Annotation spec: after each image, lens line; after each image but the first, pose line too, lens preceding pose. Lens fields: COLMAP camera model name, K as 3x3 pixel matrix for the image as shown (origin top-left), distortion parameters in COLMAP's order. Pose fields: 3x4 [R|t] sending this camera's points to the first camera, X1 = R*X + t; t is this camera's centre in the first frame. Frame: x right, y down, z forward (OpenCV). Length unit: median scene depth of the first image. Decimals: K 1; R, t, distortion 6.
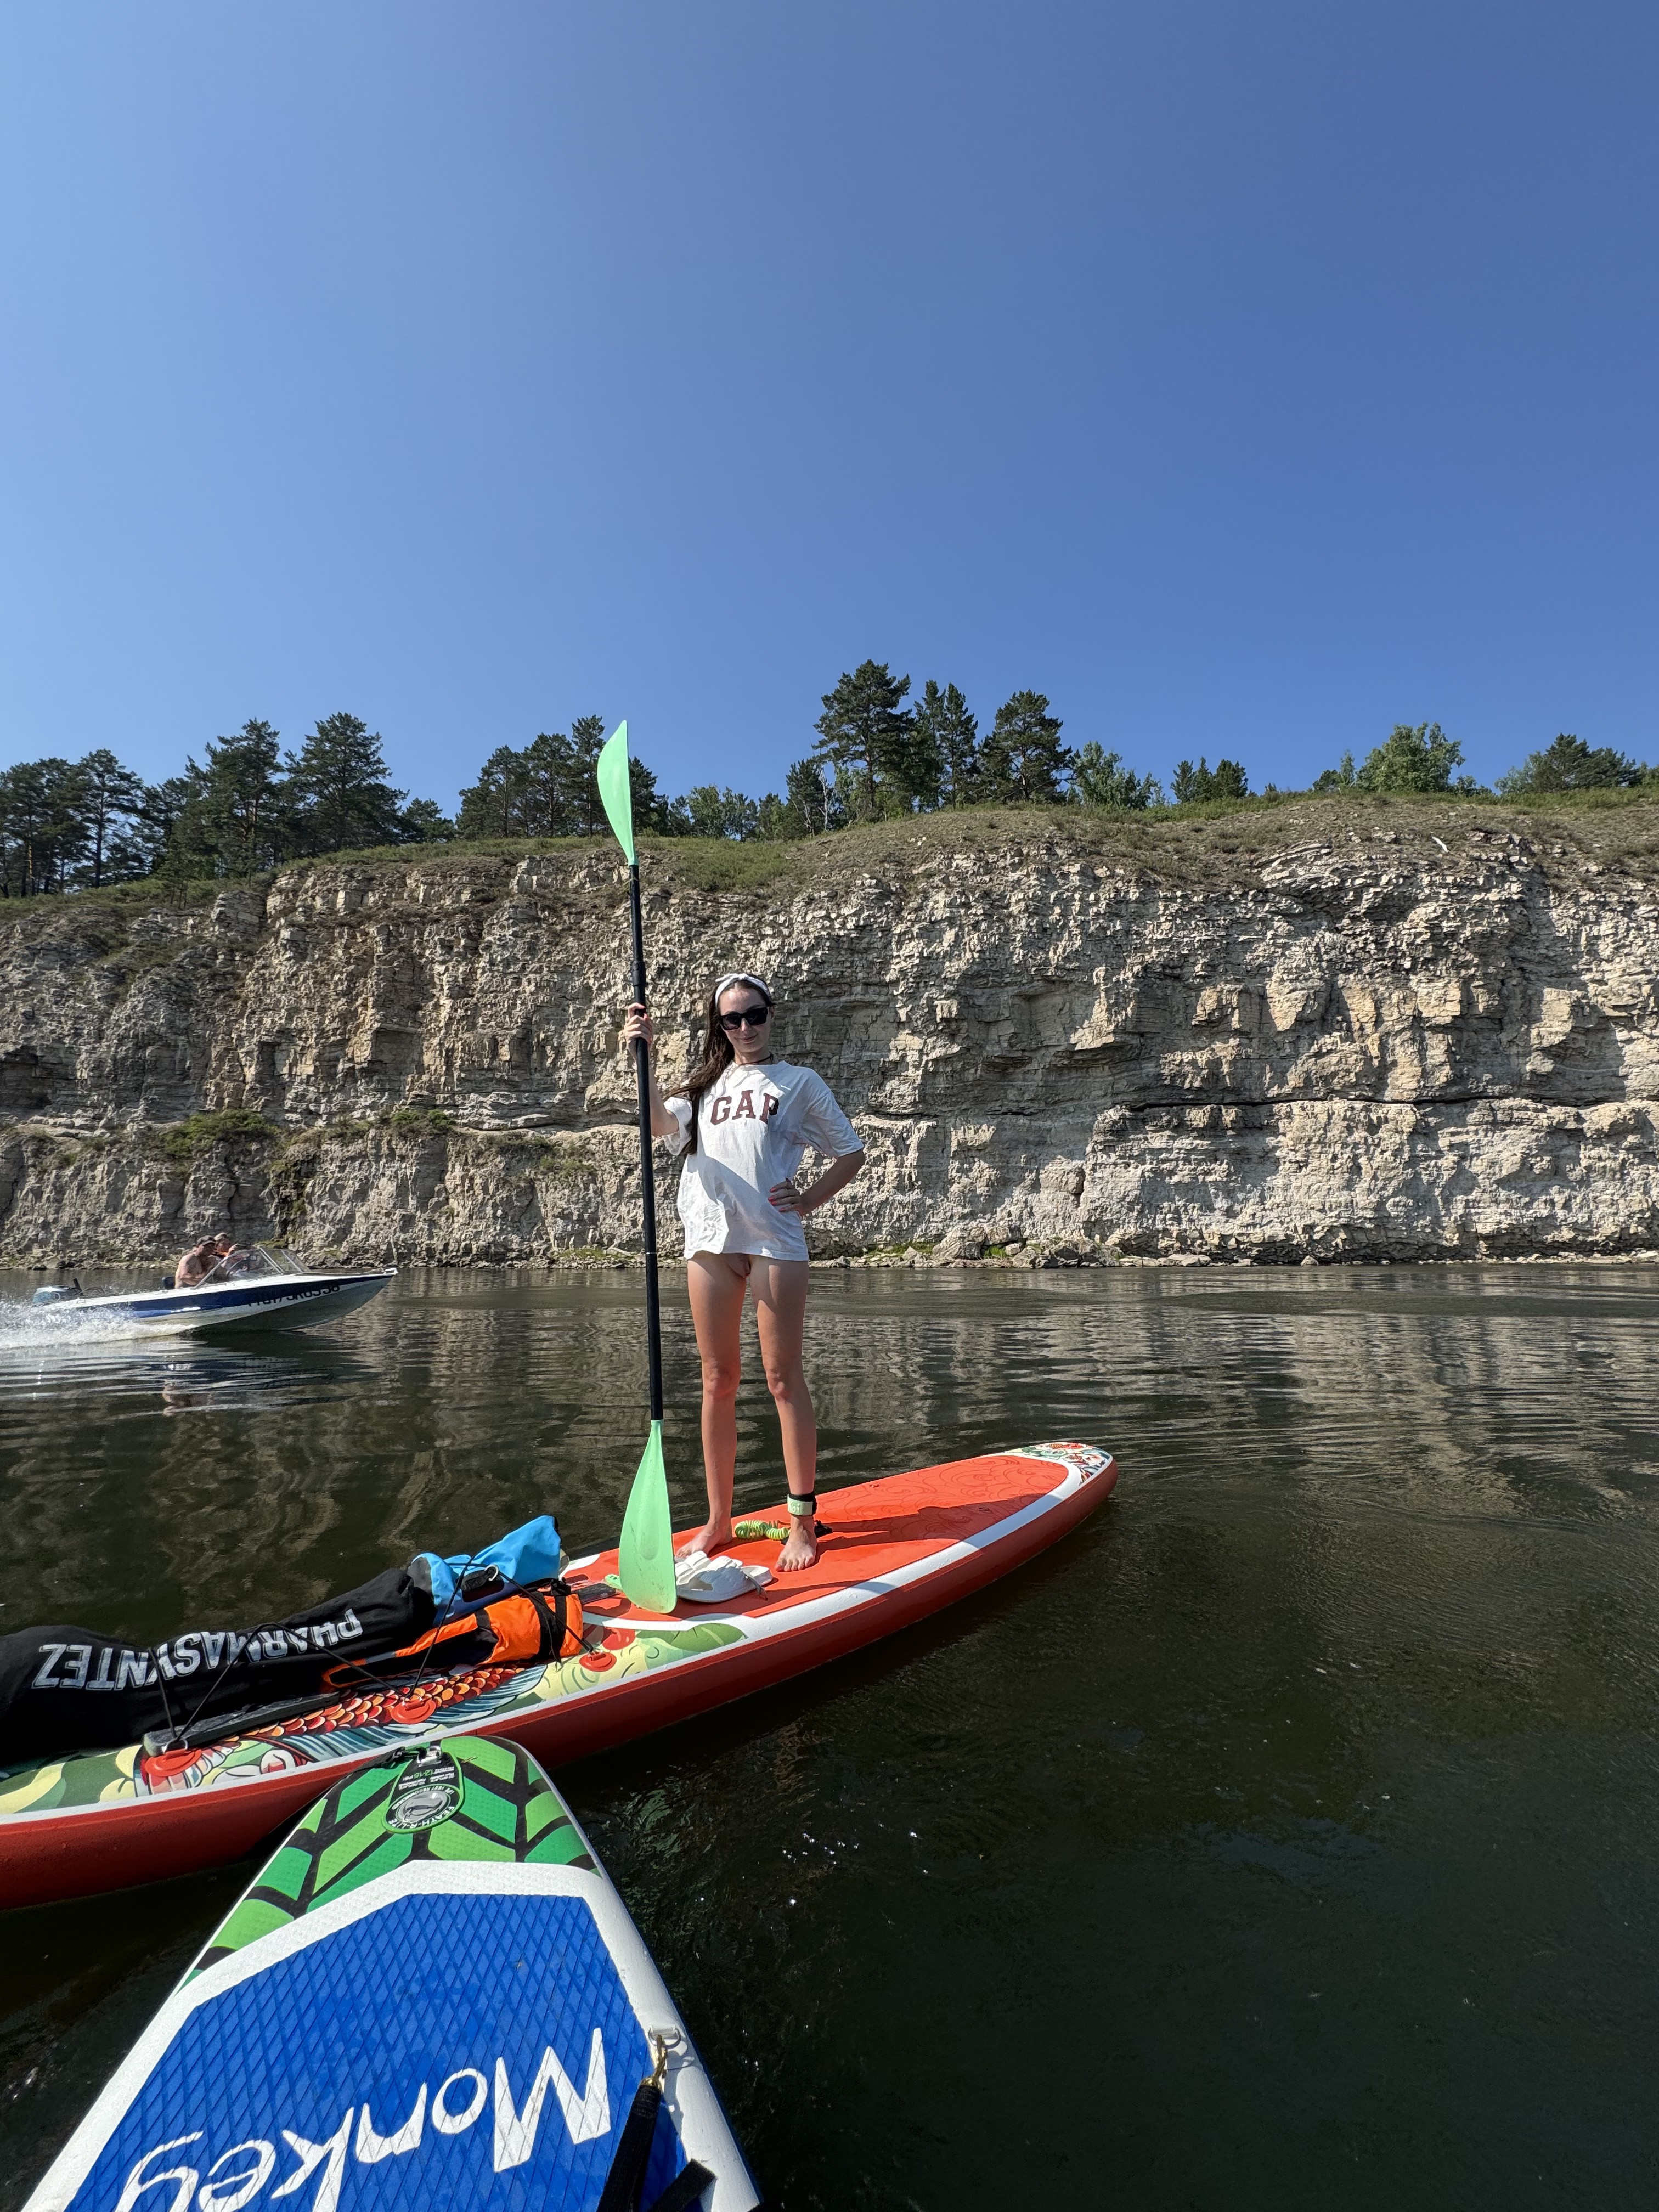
lens RADIAL K [[878.6, 0, 831.4], [0, 878.6, 1103.8], [0, 0, 1]] dist [-0.007044, 0.003601]
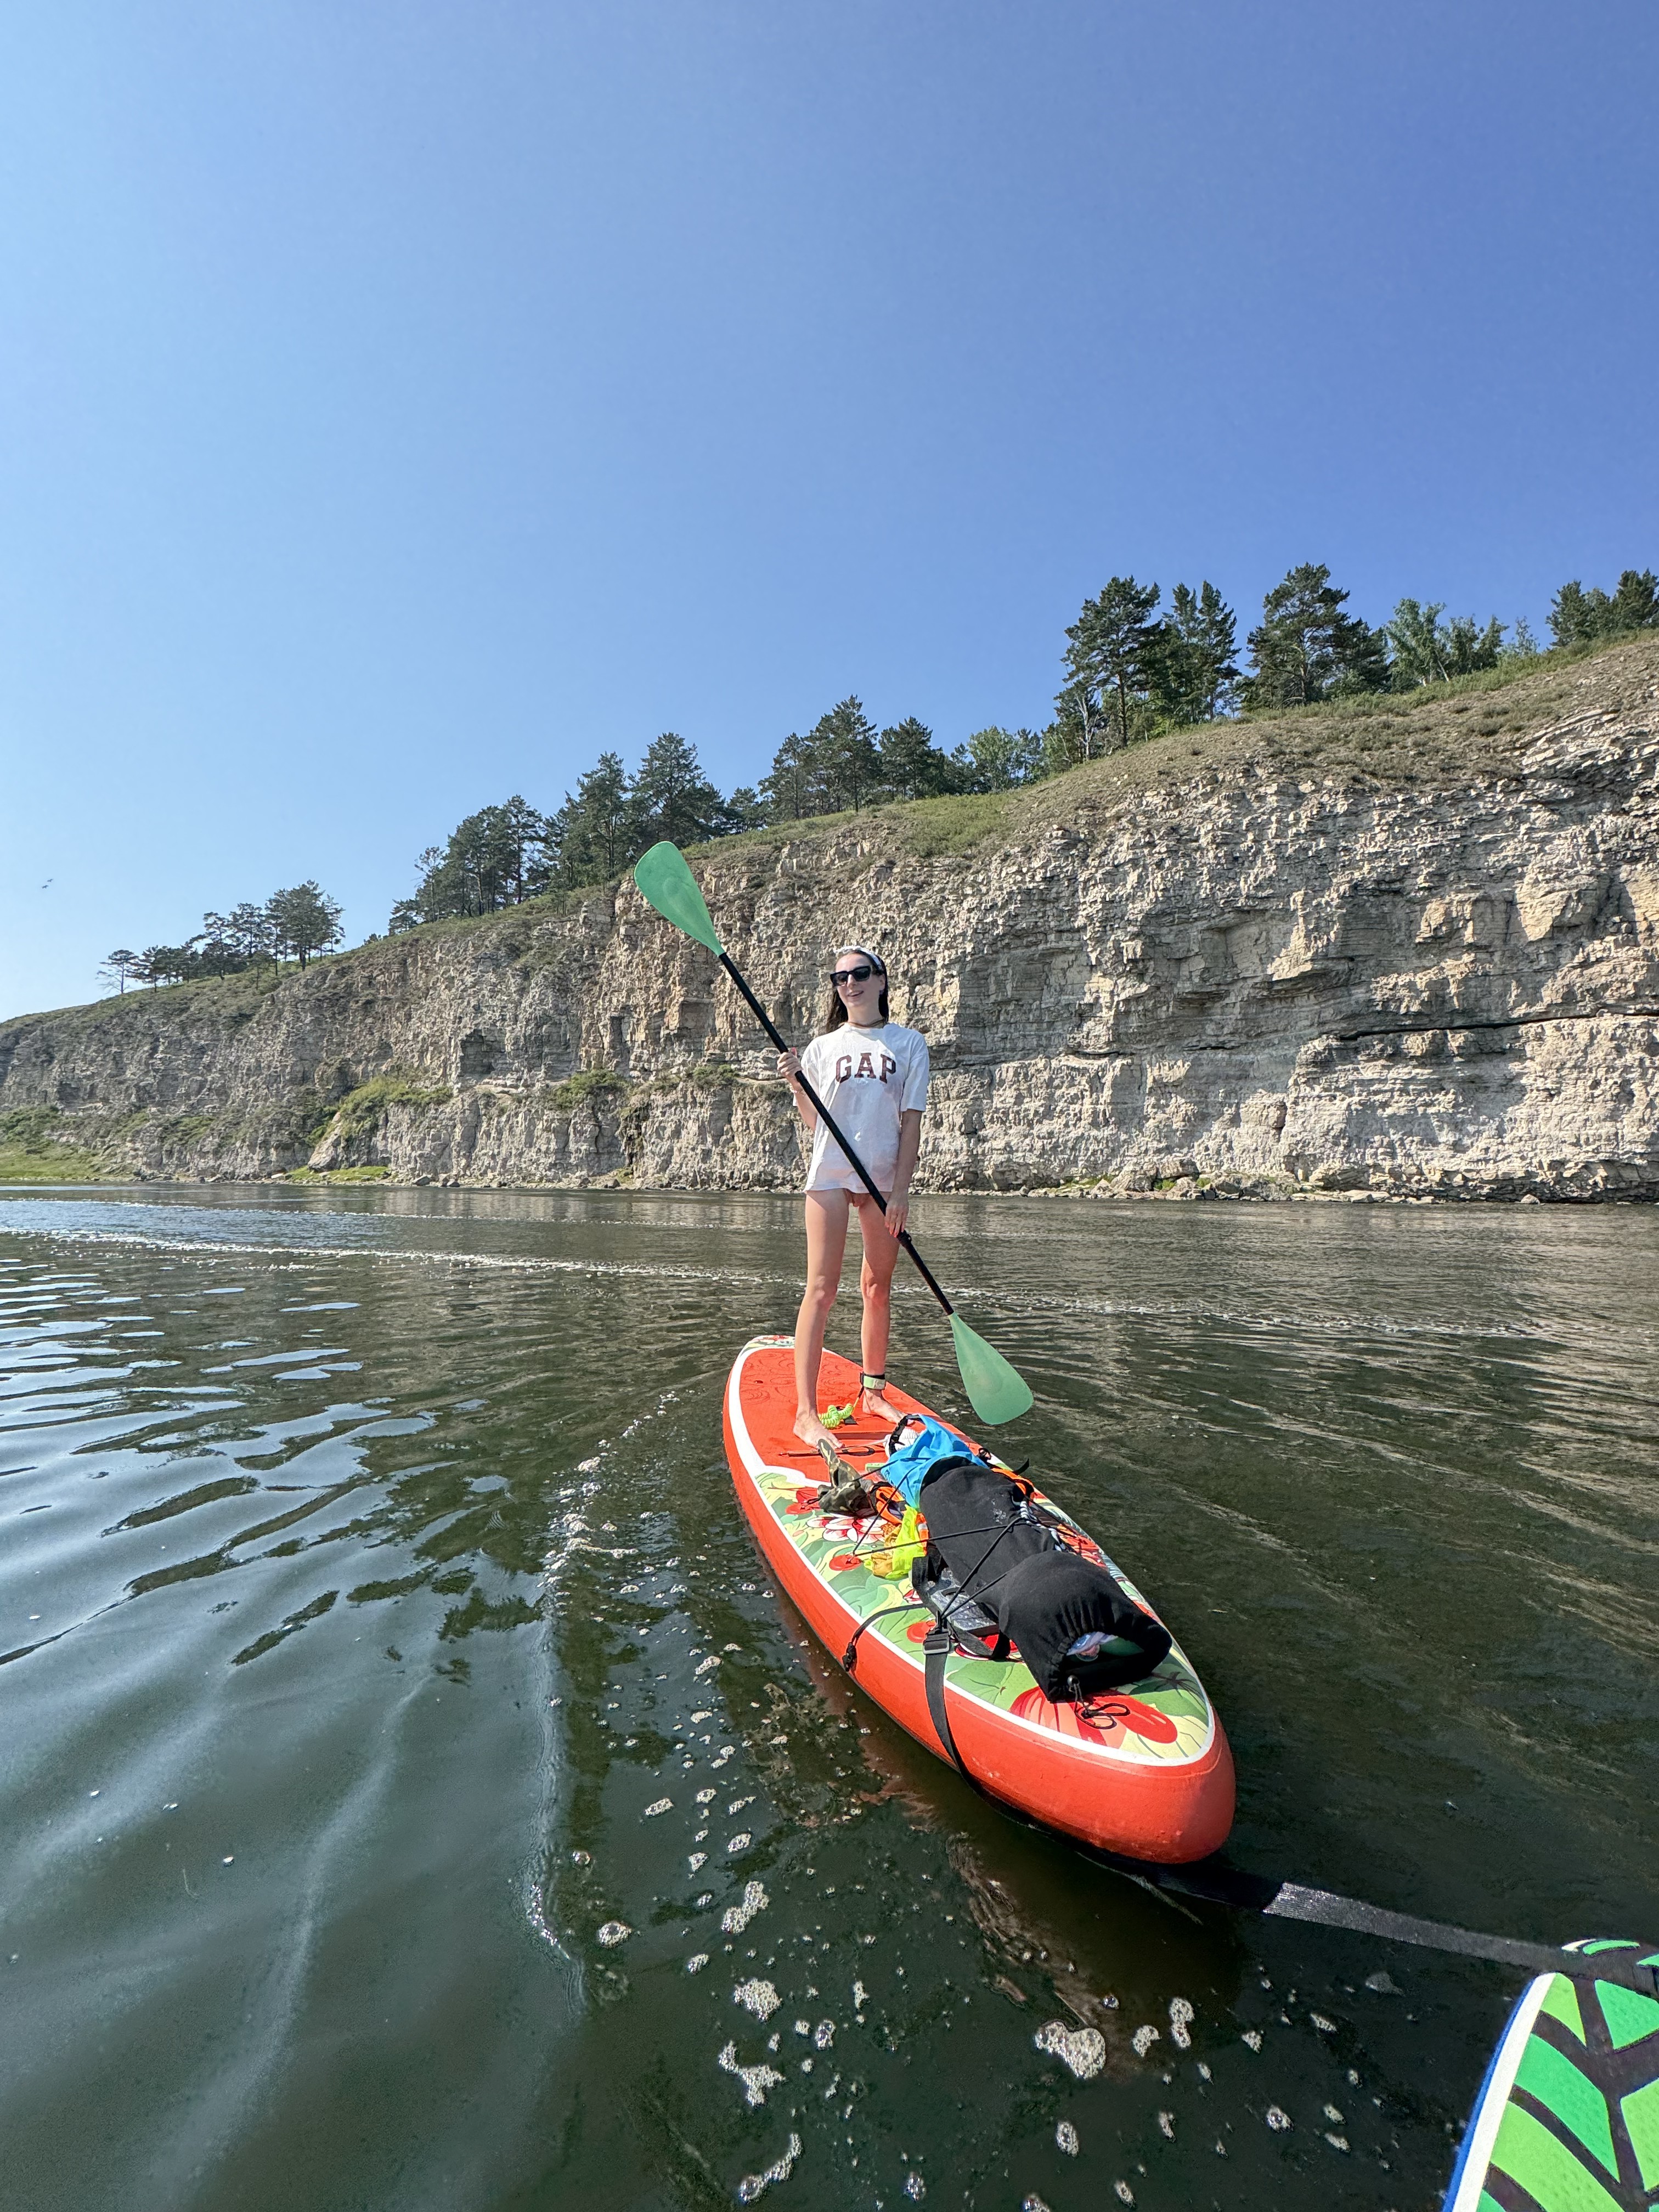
lens RADIAL K [[884.7, 0, 829.9], [0, 884.7, 1101.9], [0, 0, 1]] dist [-0.004644, 0.001172]
pose [[0.914254, -0.022181, -0.404534, 0.214128], [0.053219, 0.996423, 0.065641, -0.017124], [0.401631, -0.081541, 0.912164, -0.094270]]
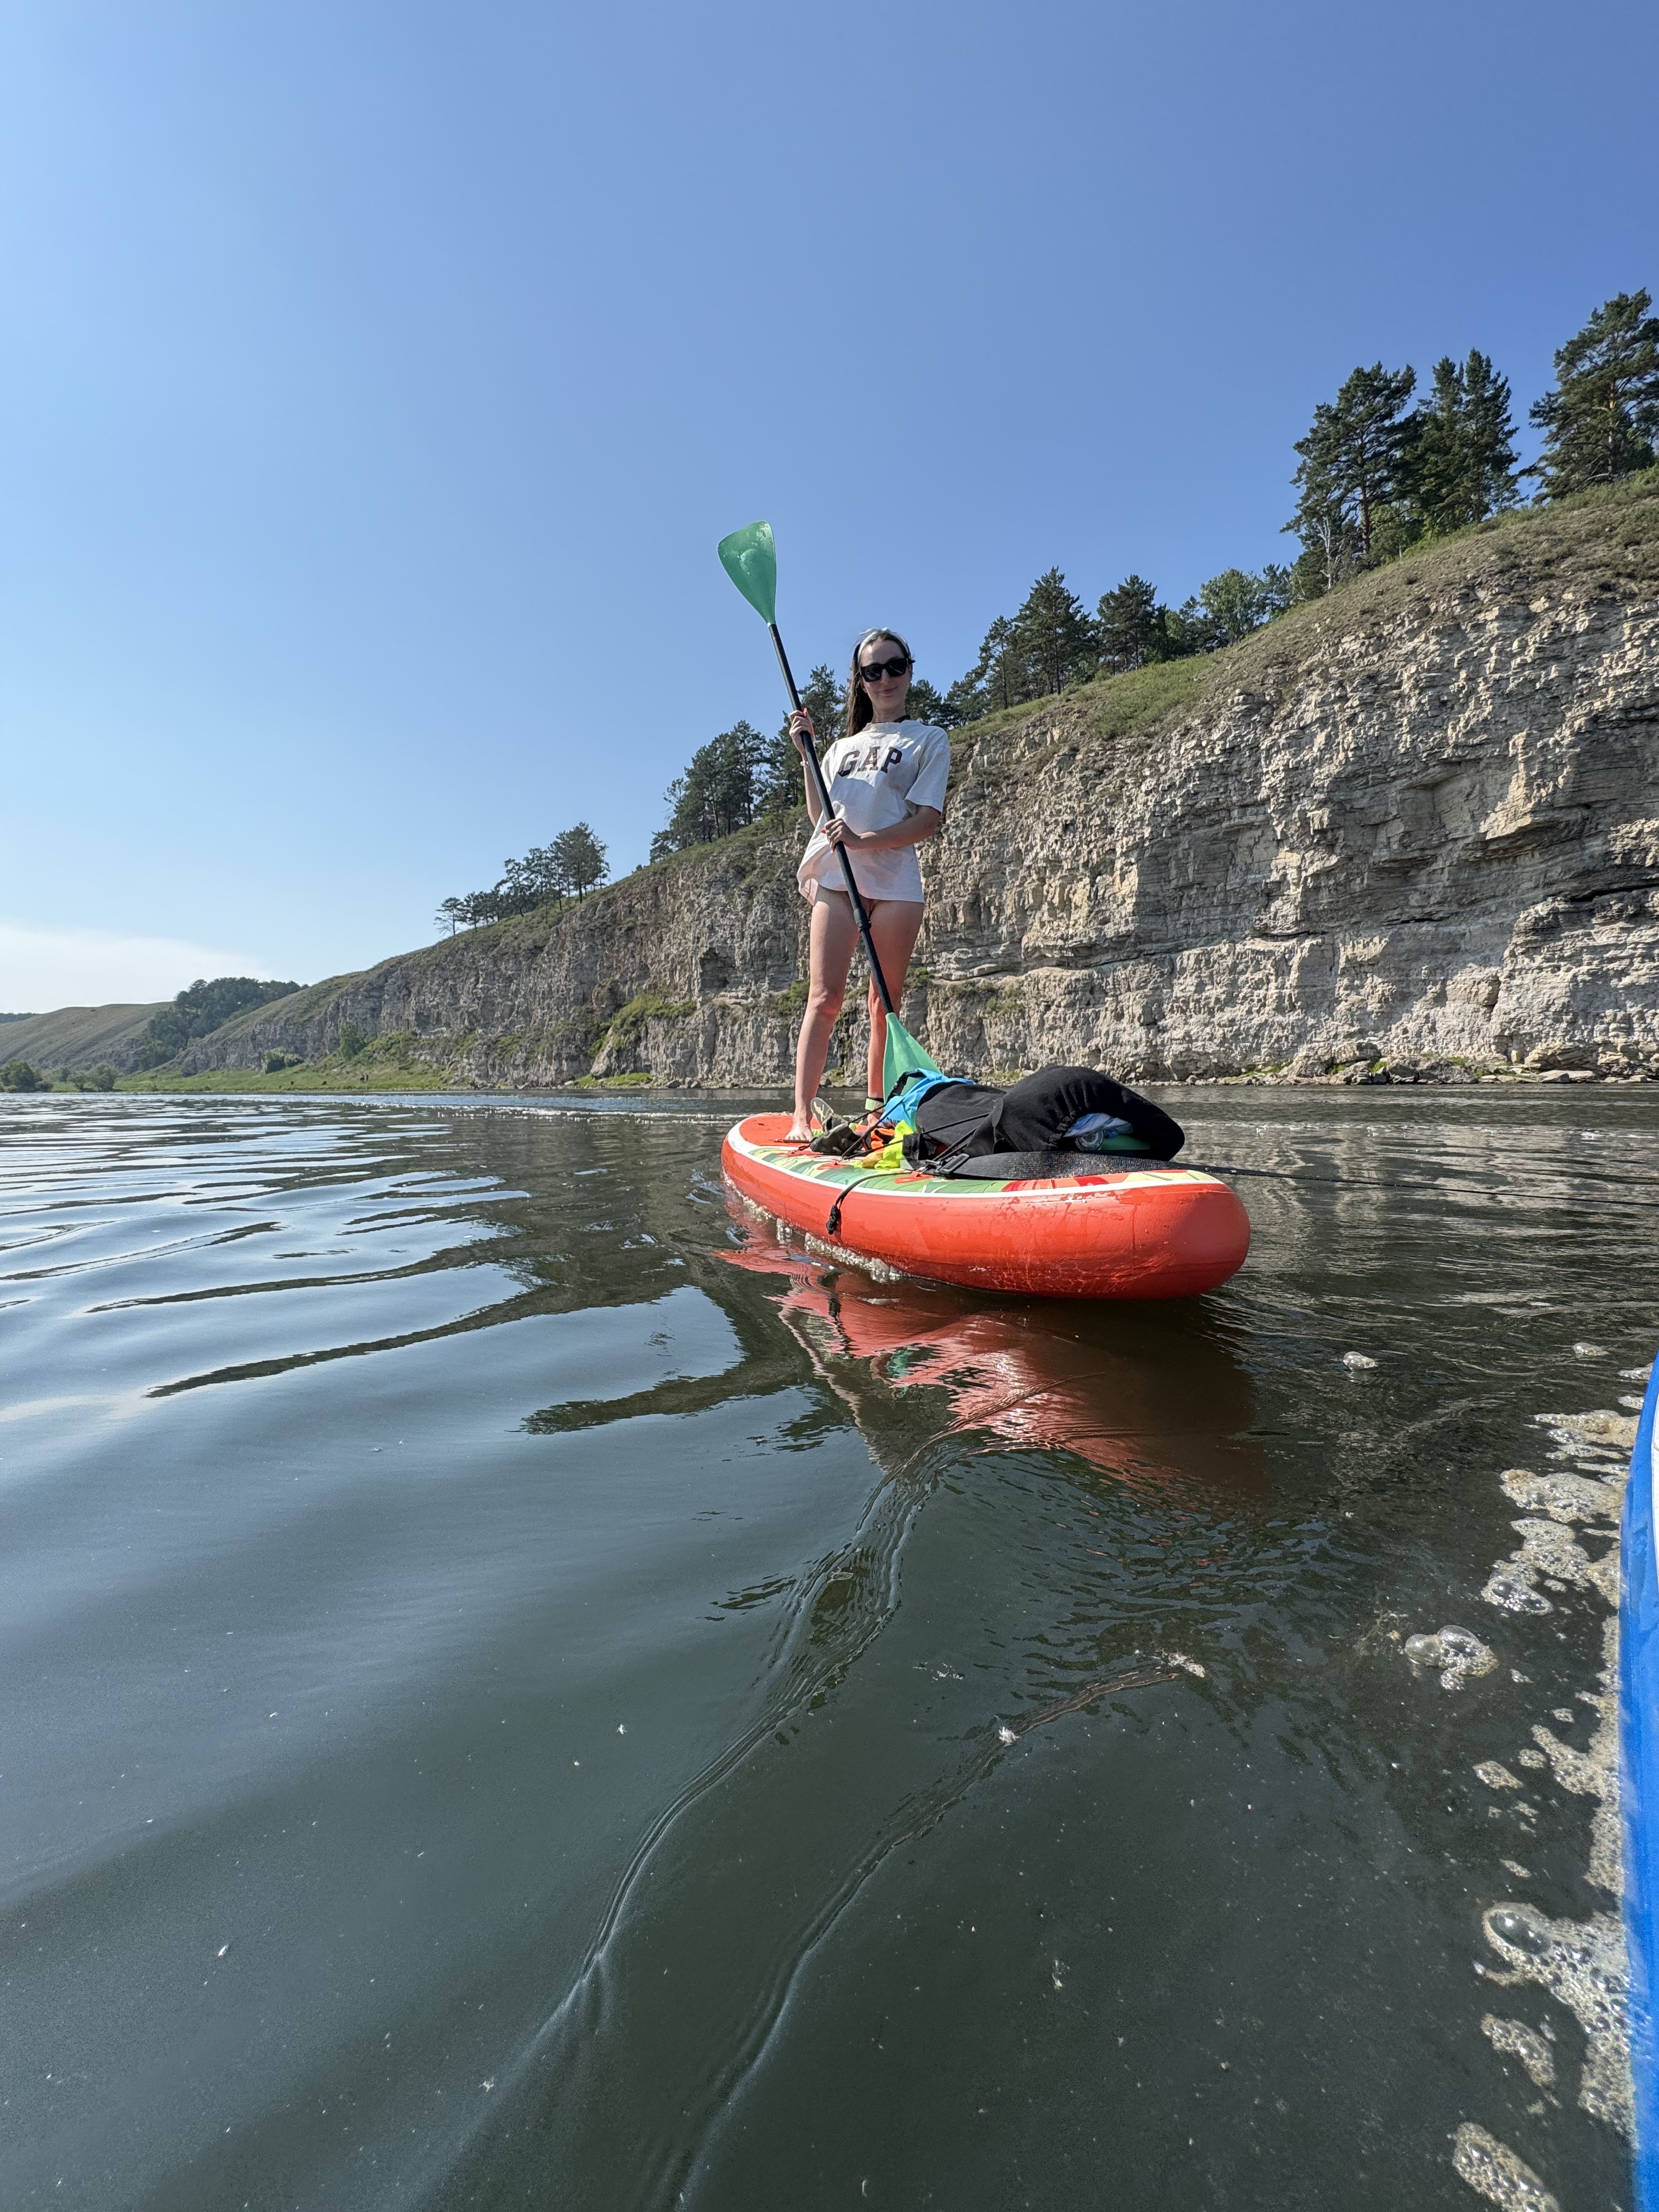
lens RADIAL K [[887.0, 0, 829.5], [0, 887.0, 1106.0], [0, 0, 1]] dist [-0.003236, -0.000711]
pose [[0.756352, 0.015437, -0.653983, 0.349206], [0.111766, 0.981973, 0.152439, -0.008219], [0.644546, -0.188390, 0.740992, -0.109545]]
